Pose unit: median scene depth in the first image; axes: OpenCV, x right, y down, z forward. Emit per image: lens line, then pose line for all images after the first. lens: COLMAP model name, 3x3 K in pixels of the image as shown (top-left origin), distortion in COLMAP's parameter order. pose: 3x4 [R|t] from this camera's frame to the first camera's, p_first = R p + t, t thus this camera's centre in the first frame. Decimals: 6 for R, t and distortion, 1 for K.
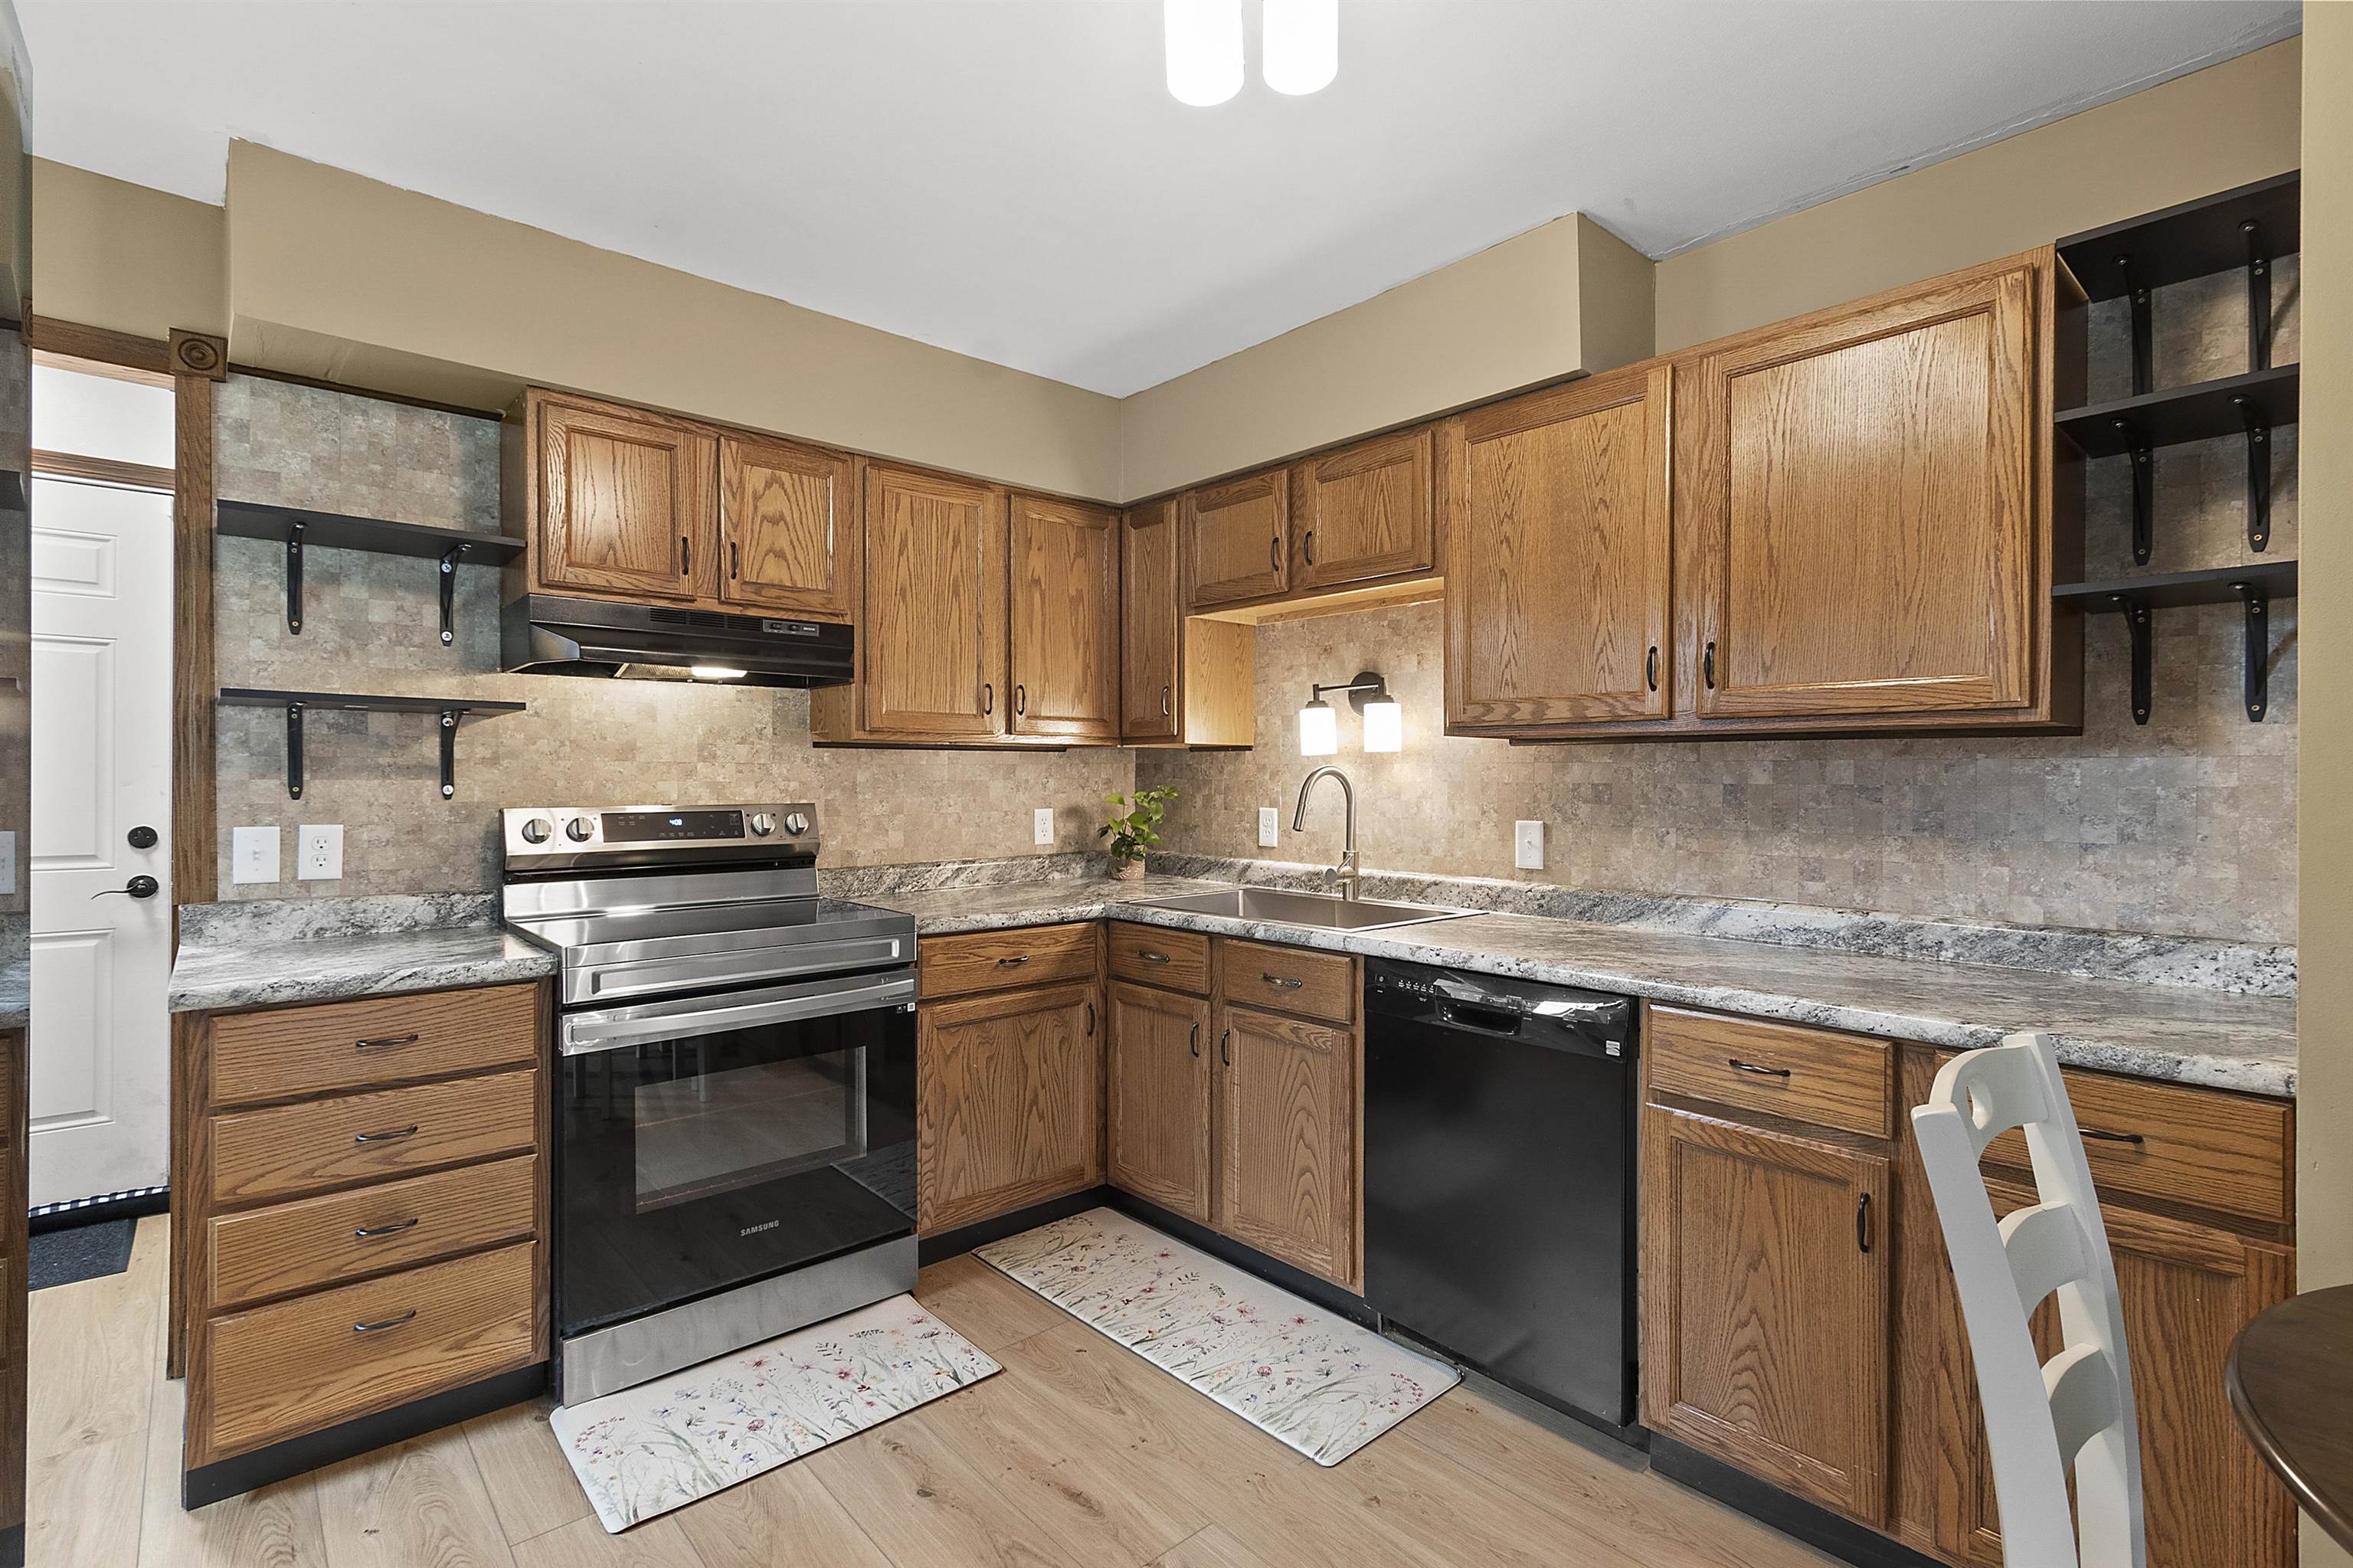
lens RADIAL K [[1092.3, 0, 1167.1], [0, 1092.3, 784.0], [0, 0, 1]] dist [0.001161, -0.000349]
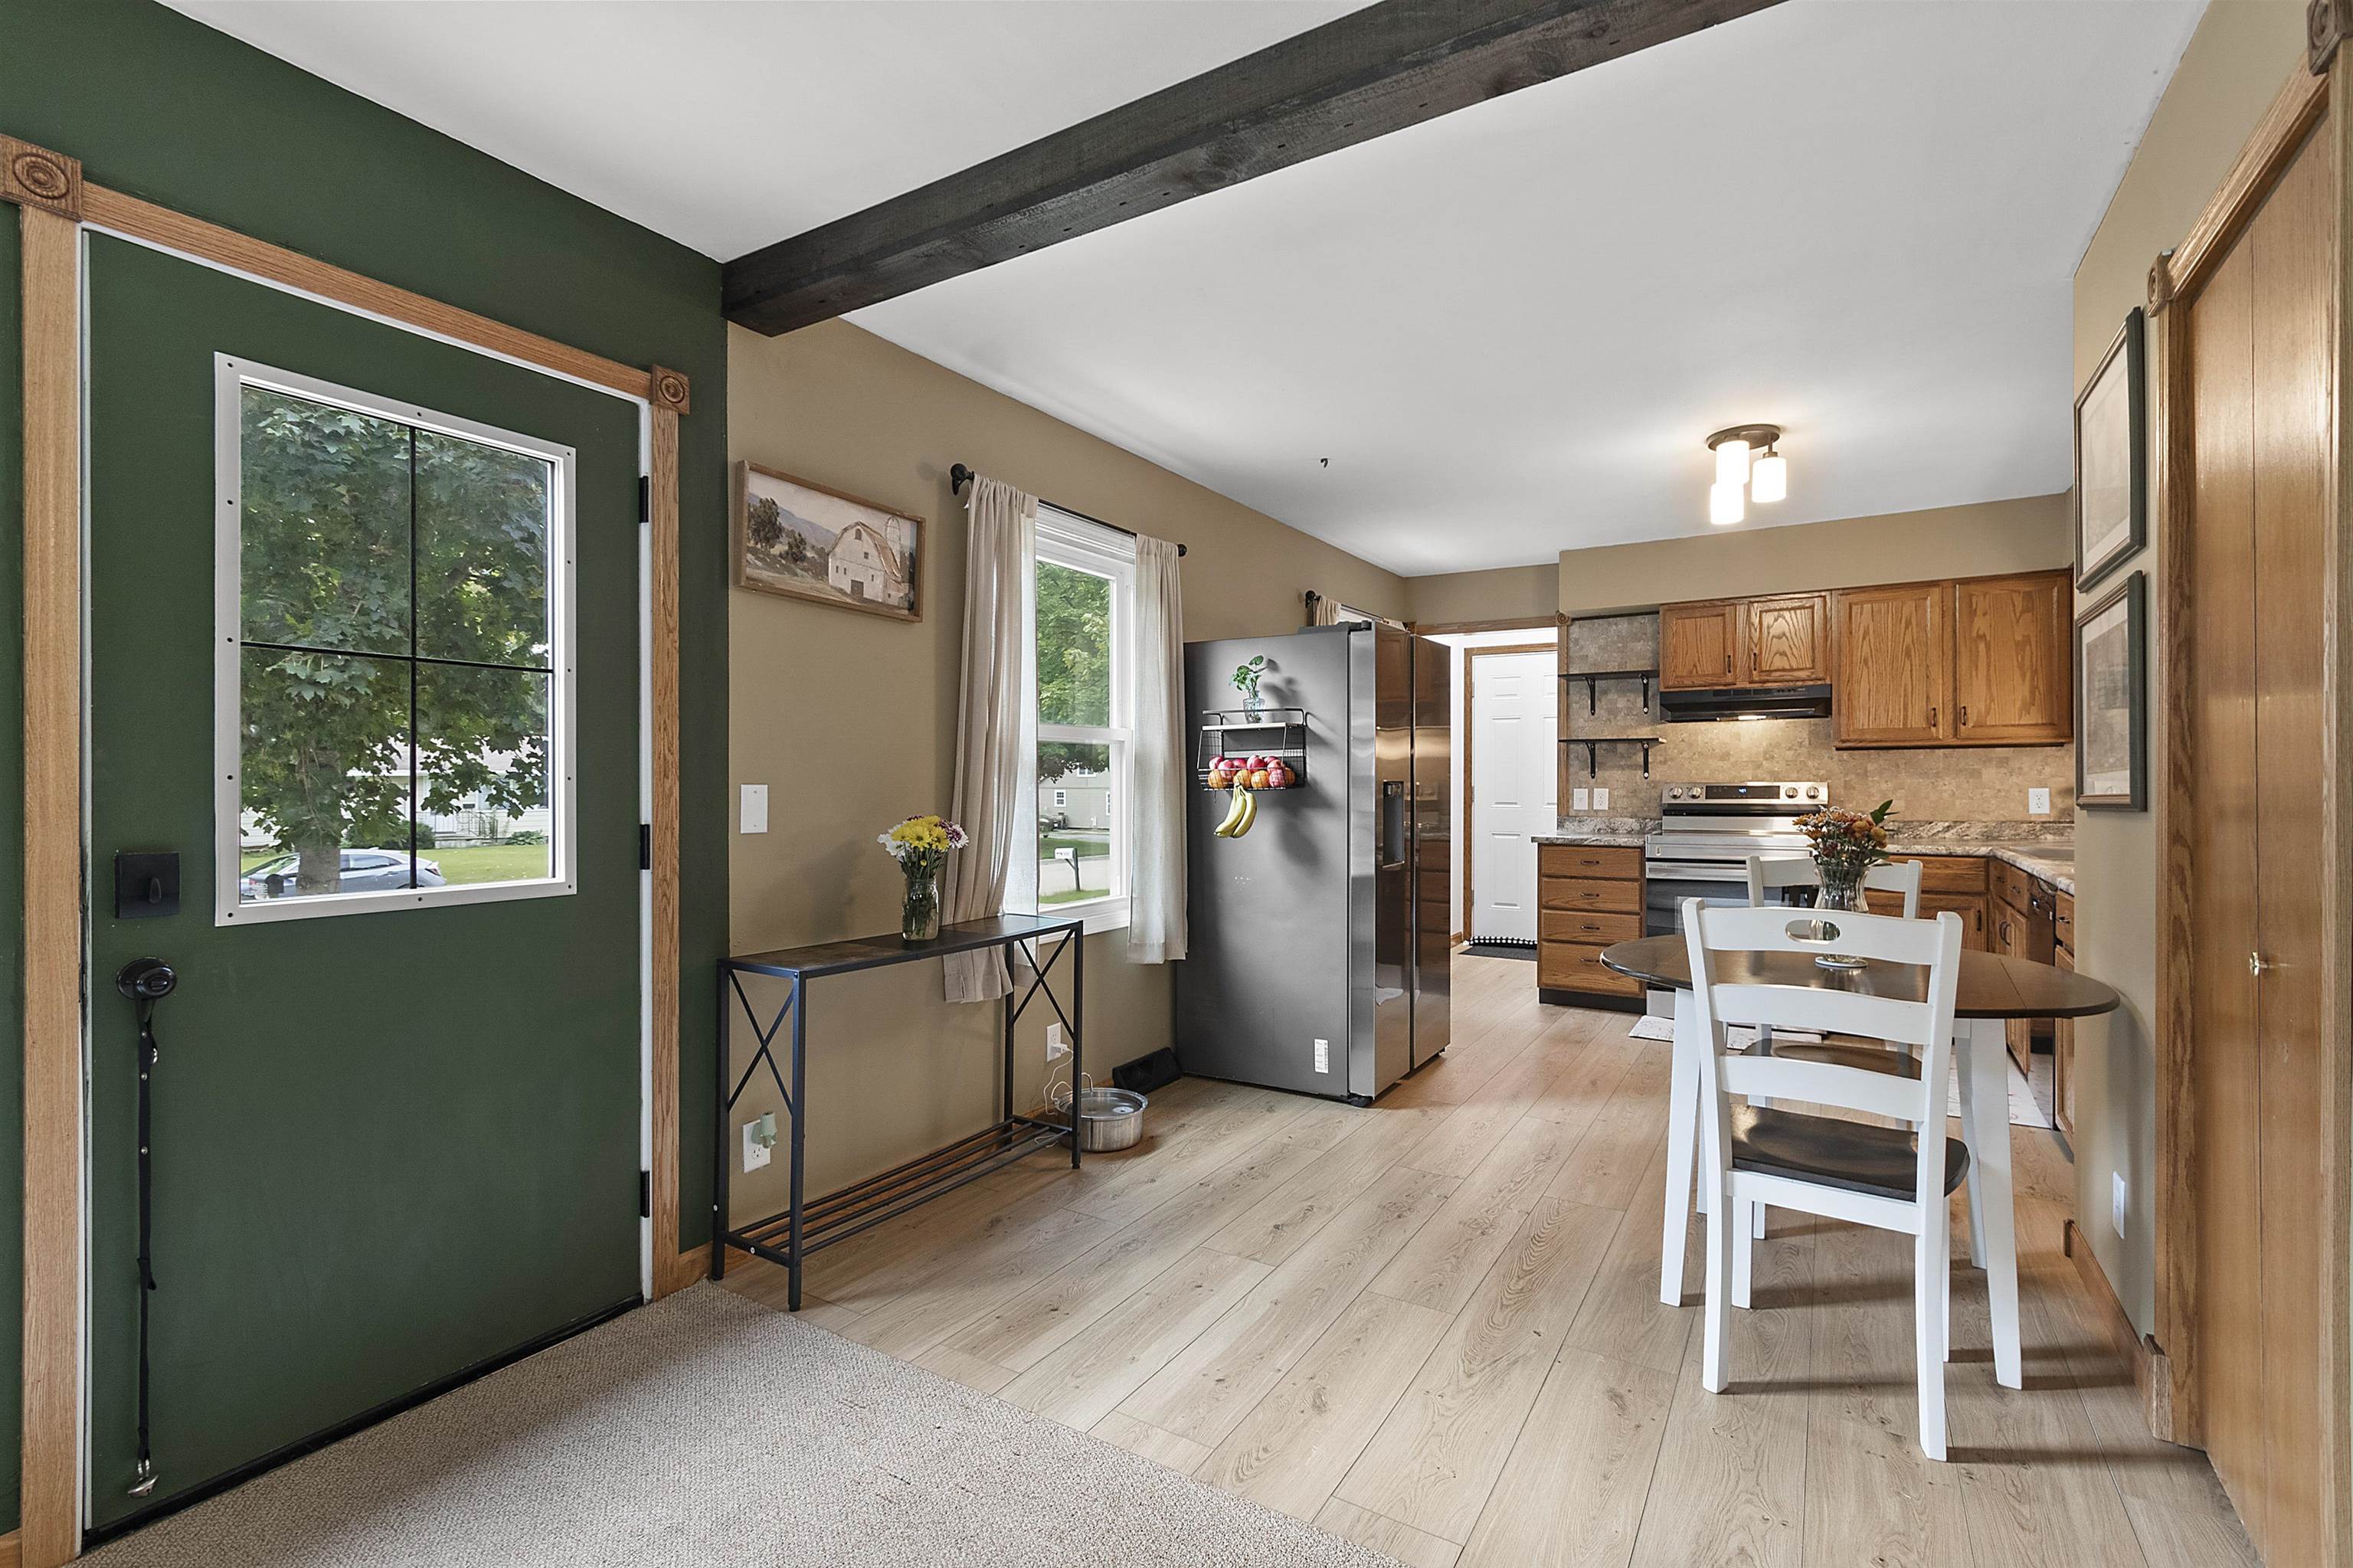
lens RADIAL K [[1092.3, 0, 1171.7], [0, 1092.3, 780.9], [0, 0, 1]] dist [0.001161, -0.000349]
pose [[0.287795, -0.001903, -0.957690, 1.027401], [0.000993, 0.999998, -0.001689, 0.016447], [0.957691, -0.000465, 0.287796, -0.520070]]
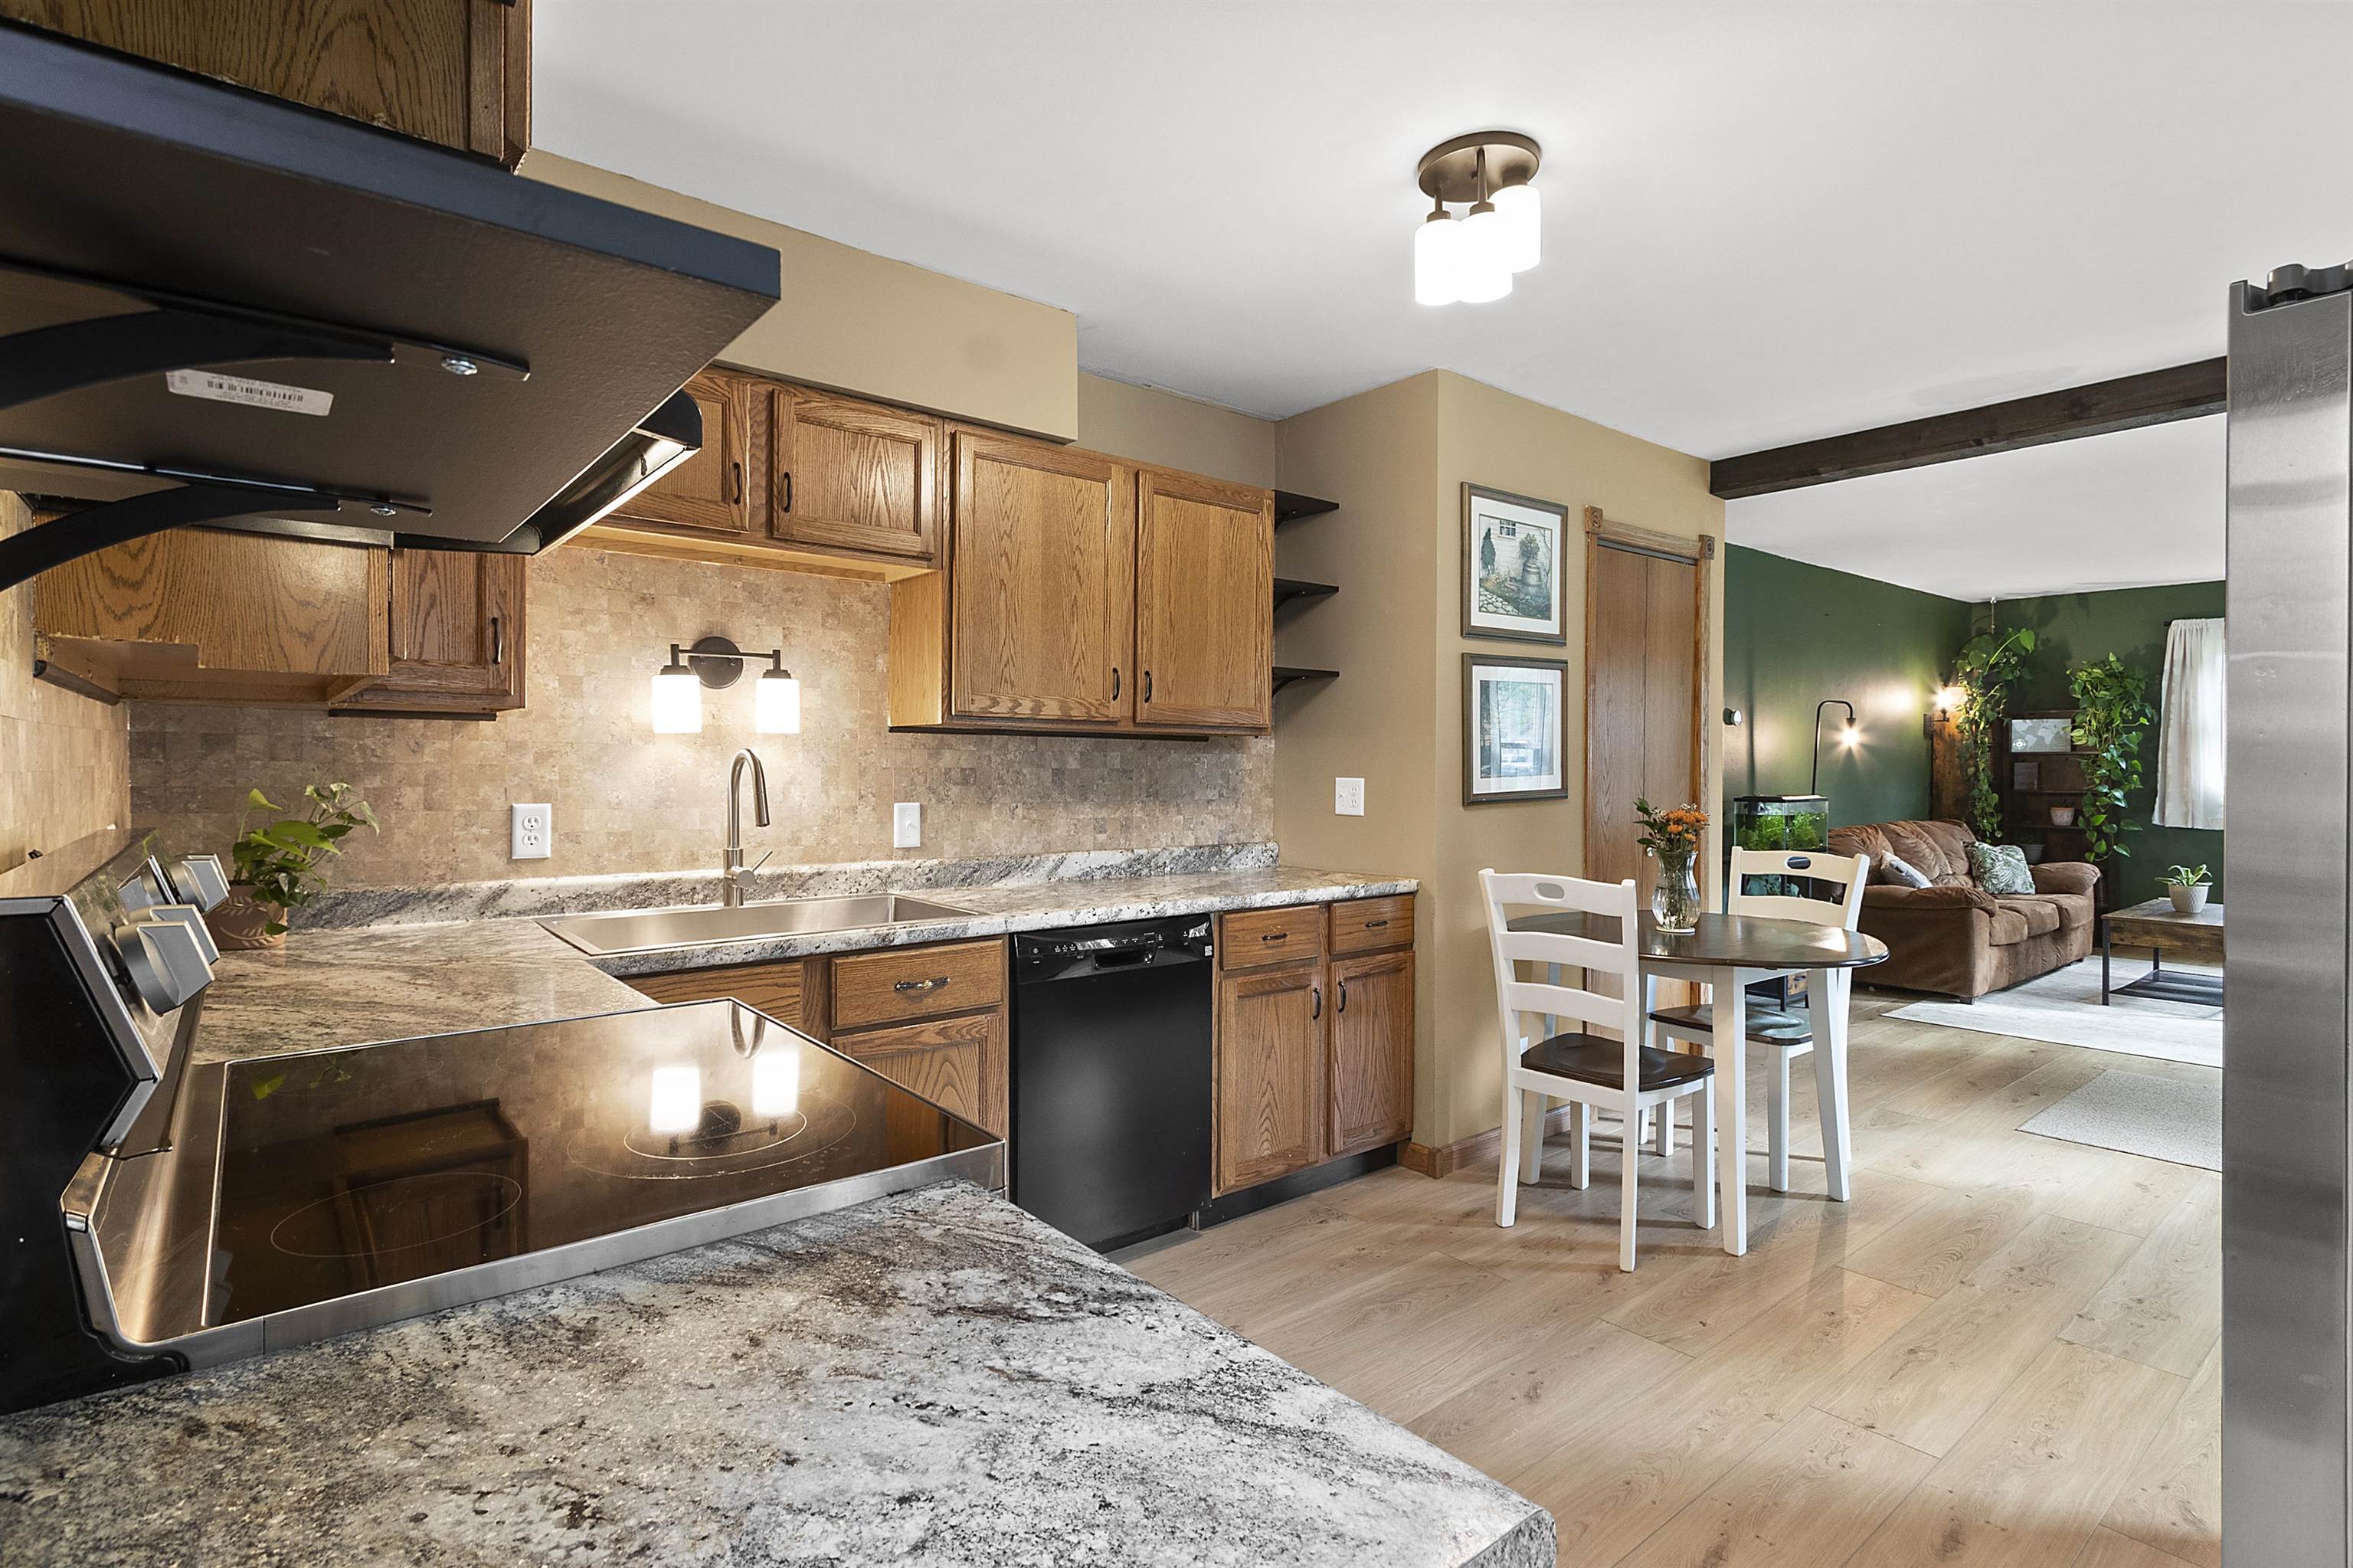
lens RADIAL K [[1129.2, 0, 1174.0], [0, 1129.2, 783.9], [0, 0, 1]] dist [-0.002174, -0.000055]
pose [[0.045901, -0.018778, 0.998770, -0.898465], [-0.000132, 0.999823, 0.018804, -0.006986], [-0.998946, -0.000994, 0.045890, 0.804946]]
